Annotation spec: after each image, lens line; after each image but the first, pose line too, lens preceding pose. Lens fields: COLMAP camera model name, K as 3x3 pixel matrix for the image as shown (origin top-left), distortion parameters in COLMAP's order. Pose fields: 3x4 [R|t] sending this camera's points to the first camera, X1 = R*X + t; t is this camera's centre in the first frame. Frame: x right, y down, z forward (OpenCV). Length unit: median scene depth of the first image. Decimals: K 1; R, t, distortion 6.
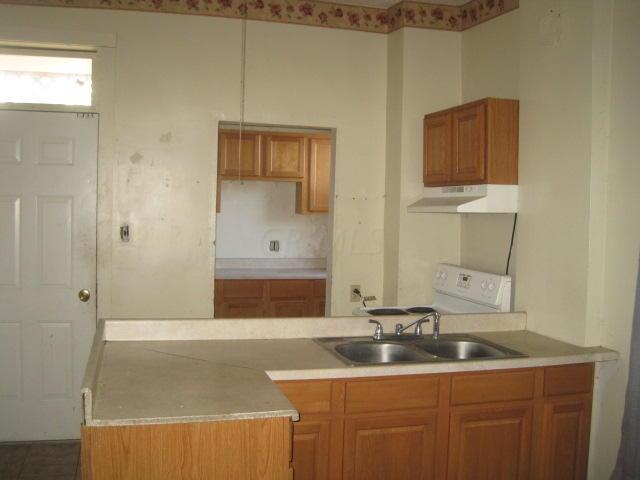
lens RADIAL K [[663.0, 0, 320.0], [0, 663.0, 240.0], [0, 0, 1]] dist [-0.115964, 0.005618]
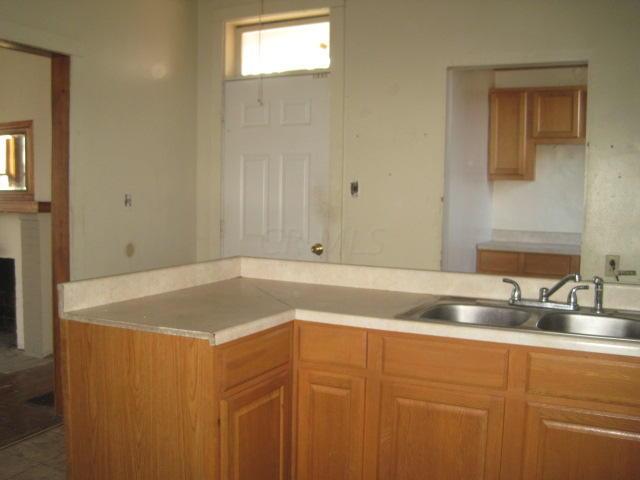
lens RADIAL K [[663.0, 0, 320.0], [0, 663.0, 240.0], [0, 0, 1]] dist [-0.115964, 0.005618]
pose [[0.741895, 0.033898, -0.669659, 0.443145], [-0.032613, 0.999363, 0.014456, 0.070557], [0.669722, 0.011115, 0.742528, 0.268053]]
